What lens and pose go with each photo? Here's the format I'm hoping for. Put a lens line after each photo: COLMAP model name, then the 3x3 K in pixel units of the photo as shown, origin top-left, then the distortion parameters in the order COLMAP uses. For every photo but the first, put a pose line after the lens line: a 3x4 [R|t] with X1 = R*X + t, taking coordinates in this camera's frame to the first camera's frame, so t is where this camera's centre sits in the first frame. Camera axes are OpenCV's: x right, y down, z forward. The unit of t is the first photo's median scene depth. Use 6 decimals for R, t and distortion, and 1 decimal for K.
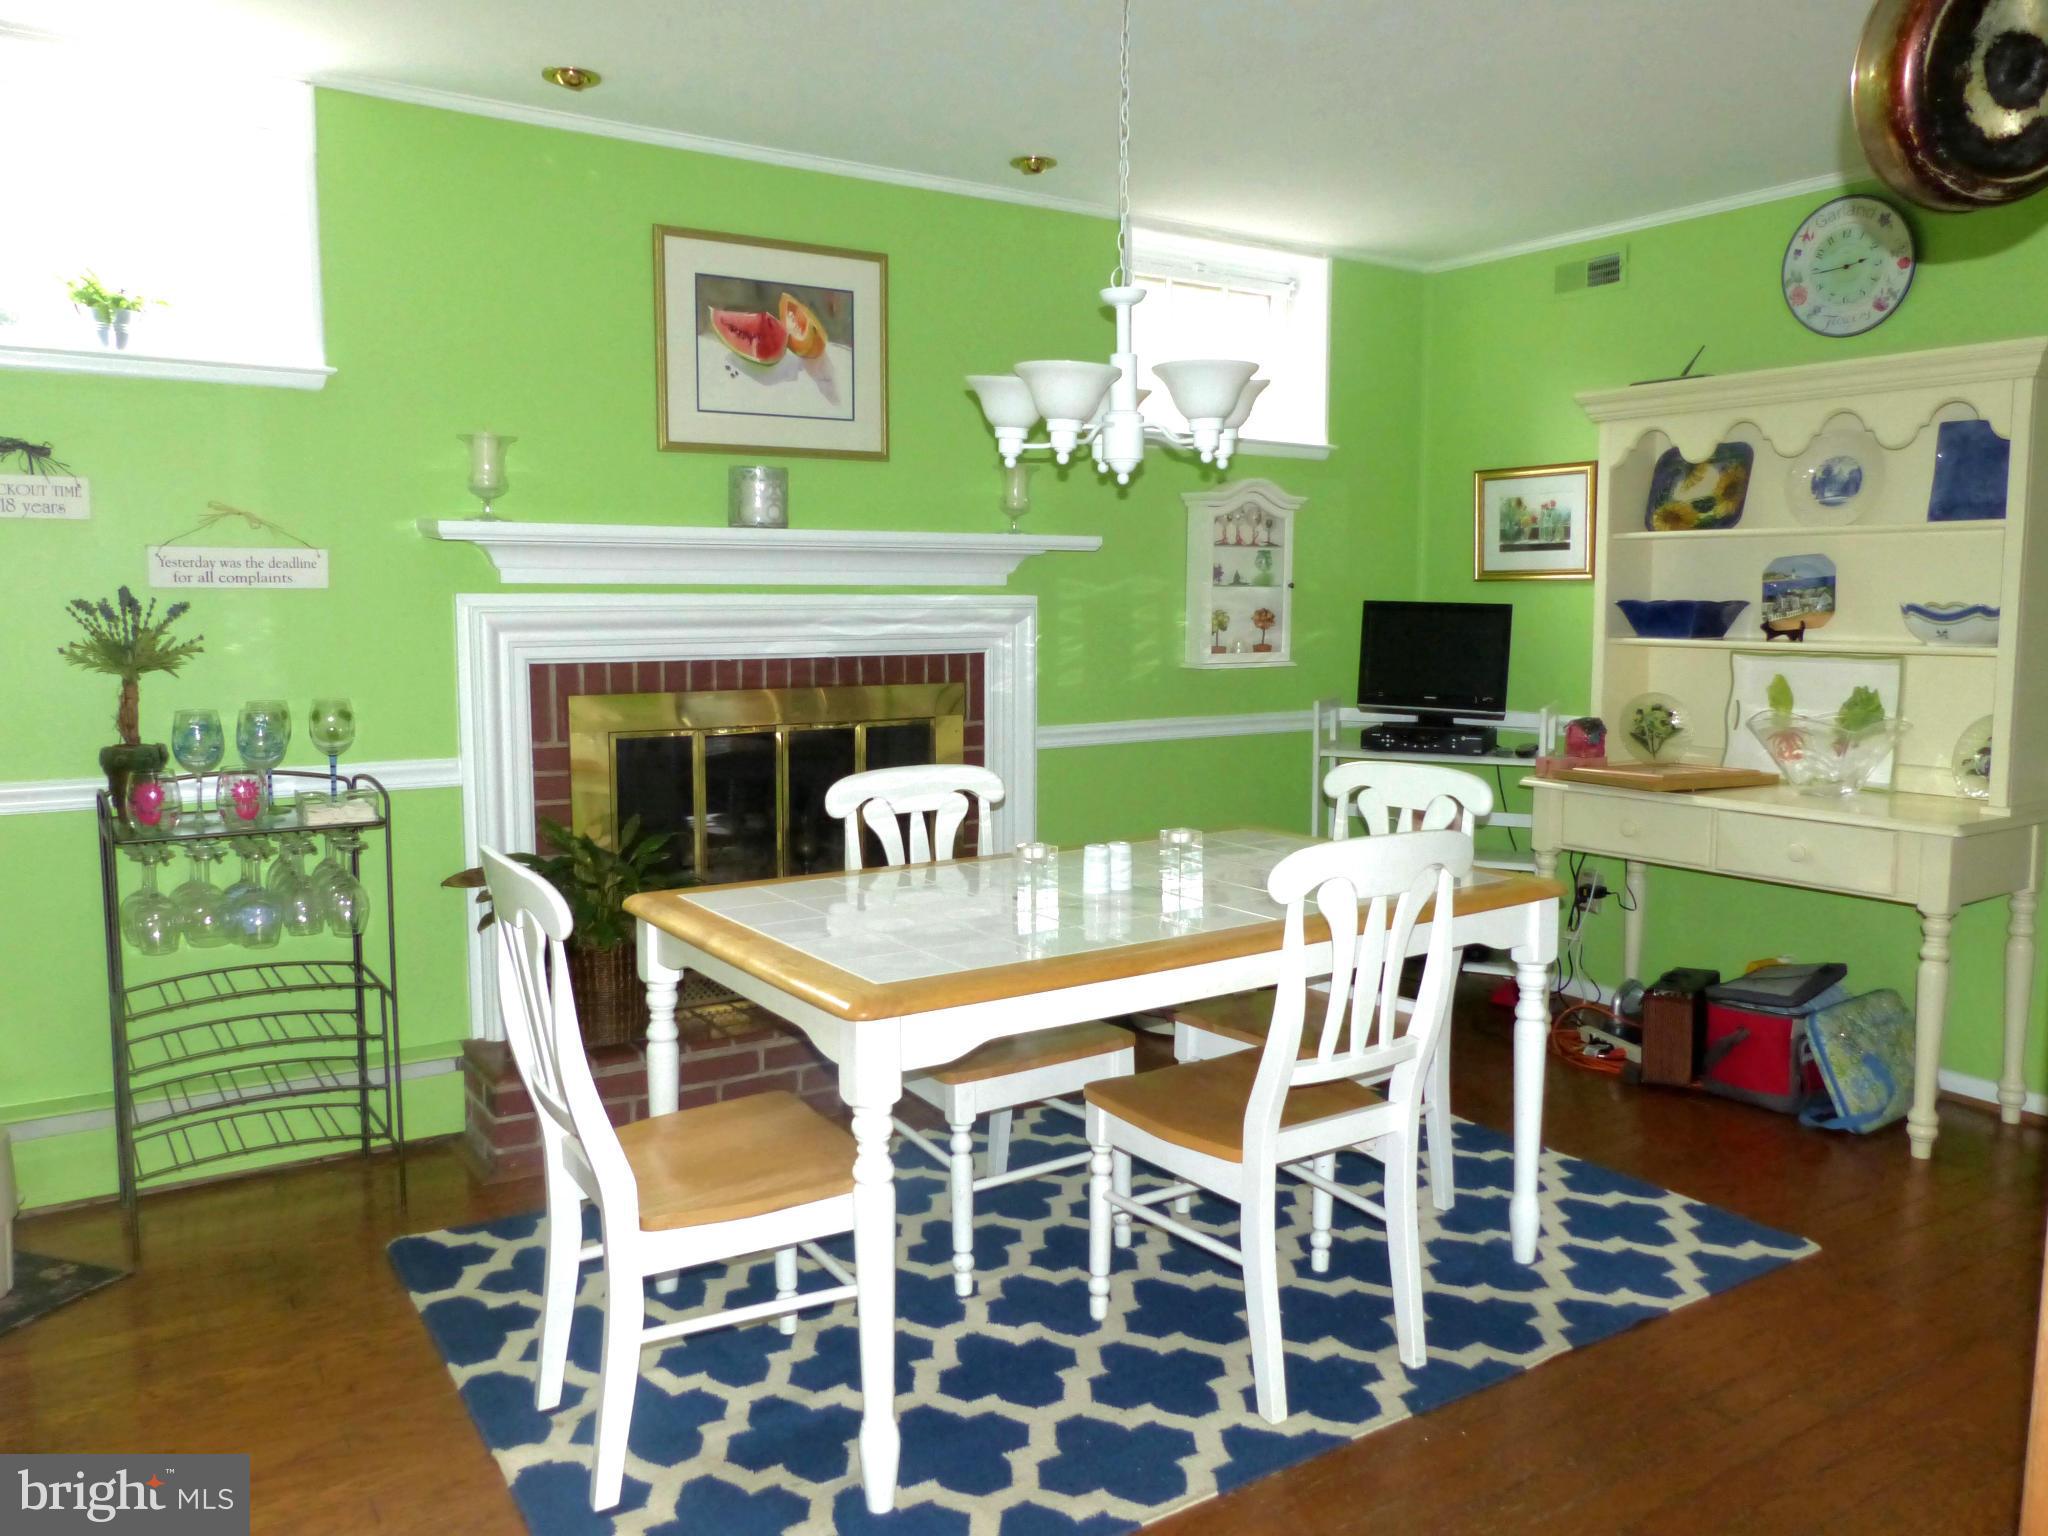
lens RADIAL K [[1553.9, 0, 1020.1], [0, 1553.9, 769.0], [0, 0, 1]] dist [-0.022033, 0.021819]
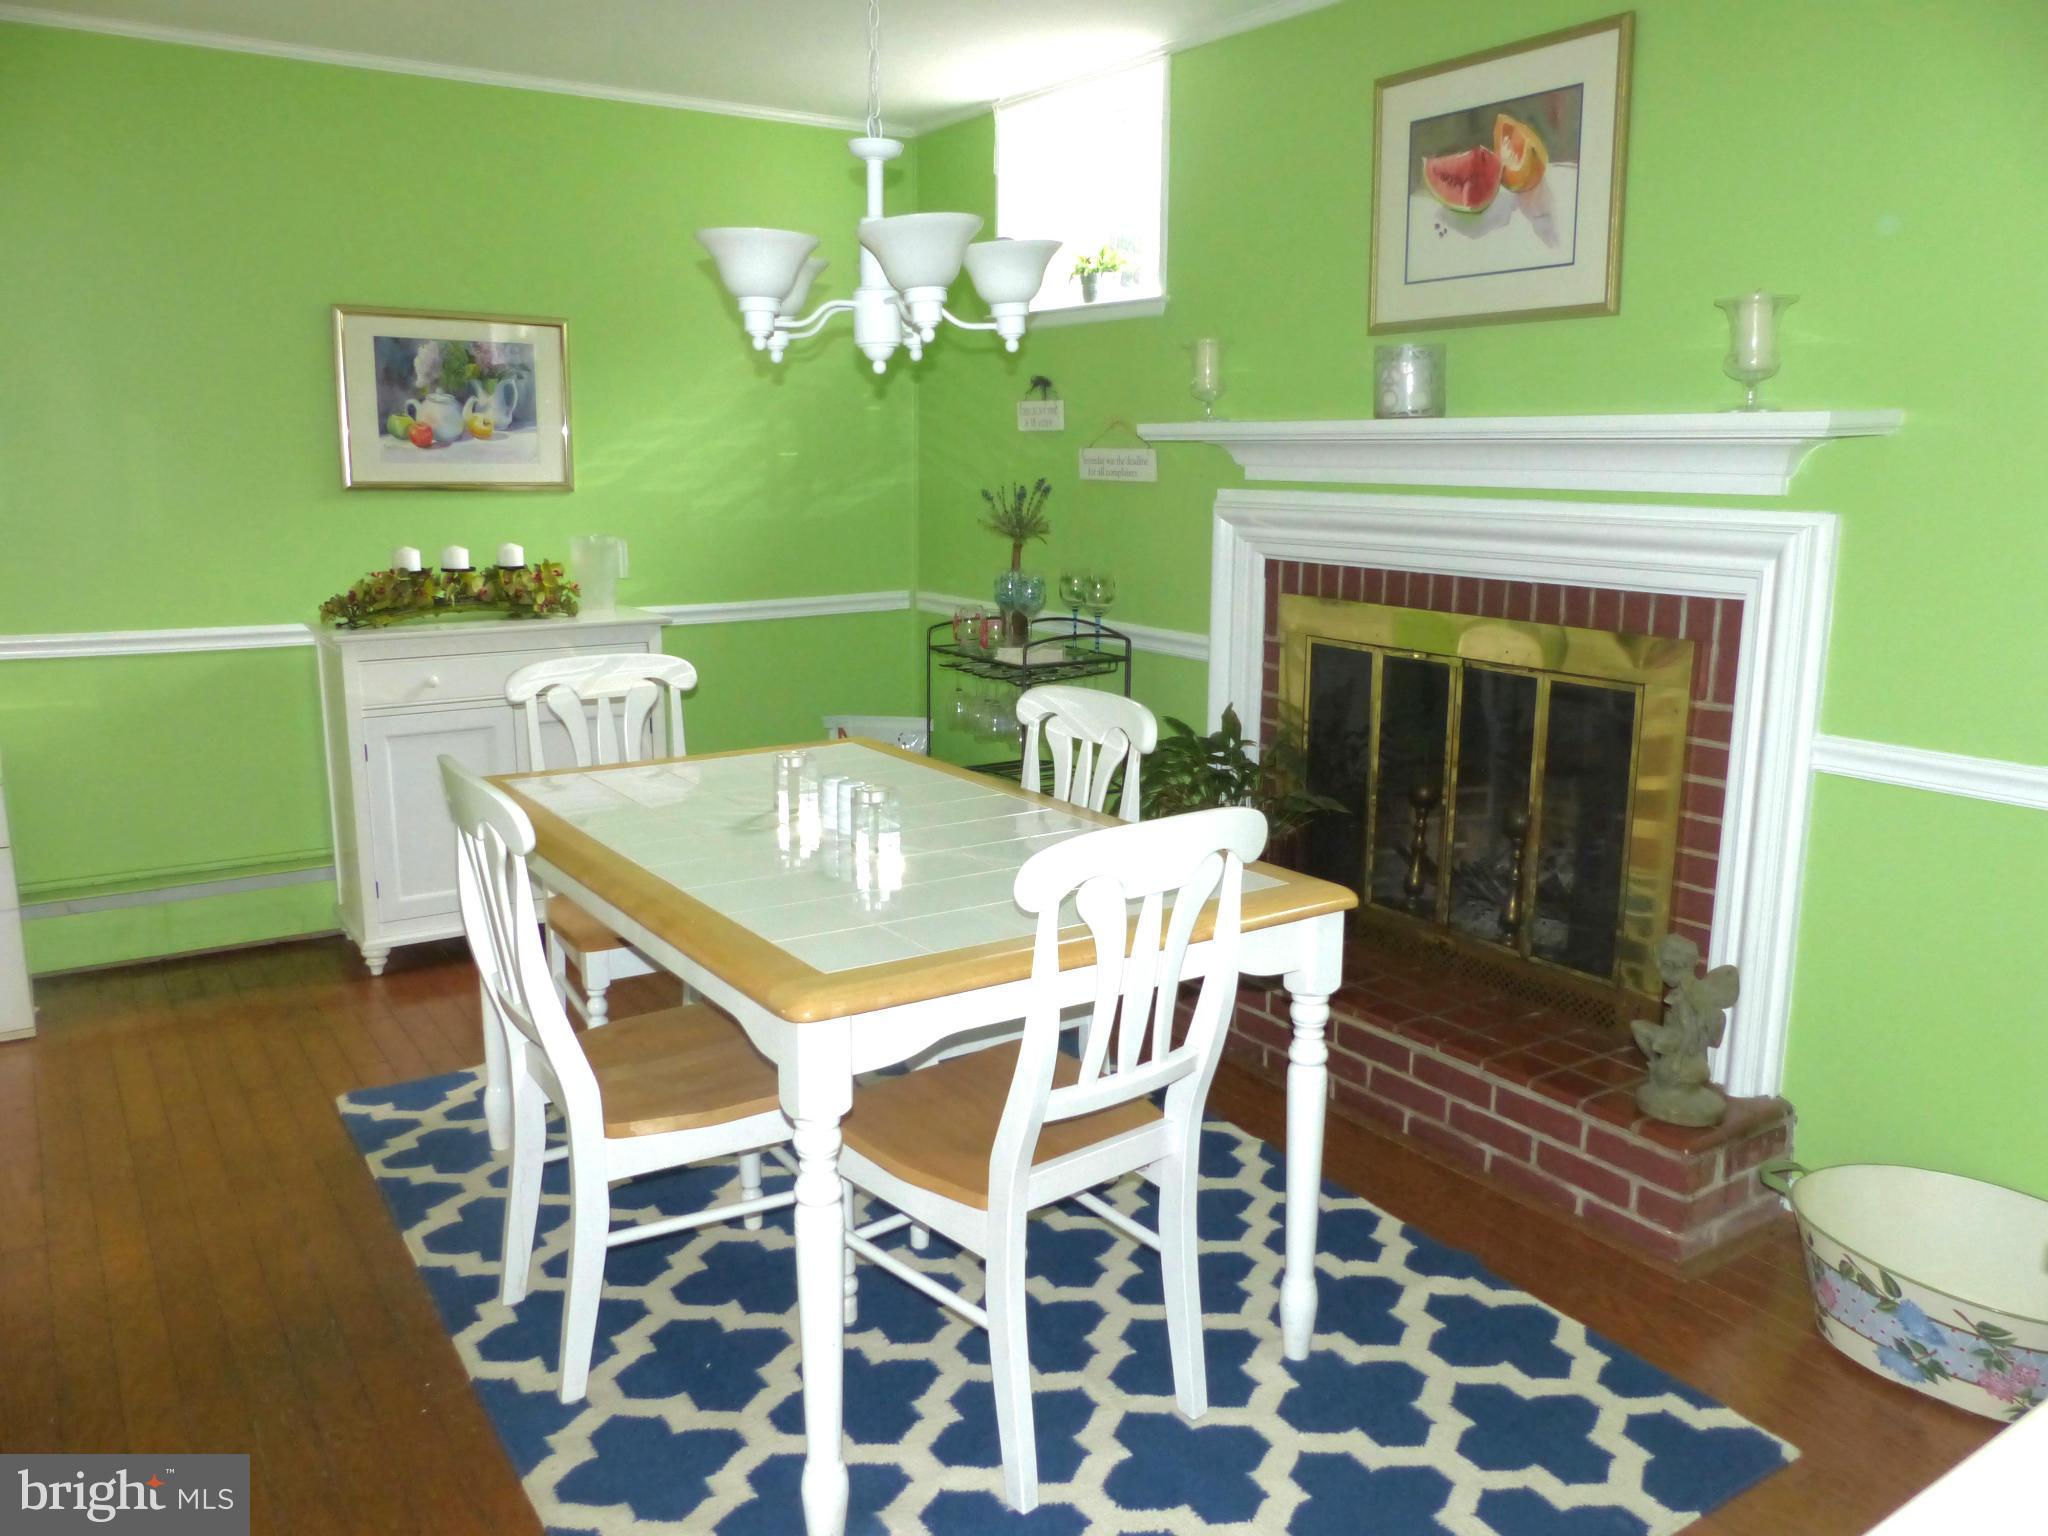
lens RADIAL K [[1553.9, 0, 1020.1], [0, 1553.9, 760.4], [0, 0, 1]] dist [-0.022033, 0.021819]
pose [[0.005680, 0.191583, -0.981460, 0.683157], [-0.121362, 0.974353, 0.189493, -0.106405], [0.992592, 0.118035, 0.028785, 0.775231]]
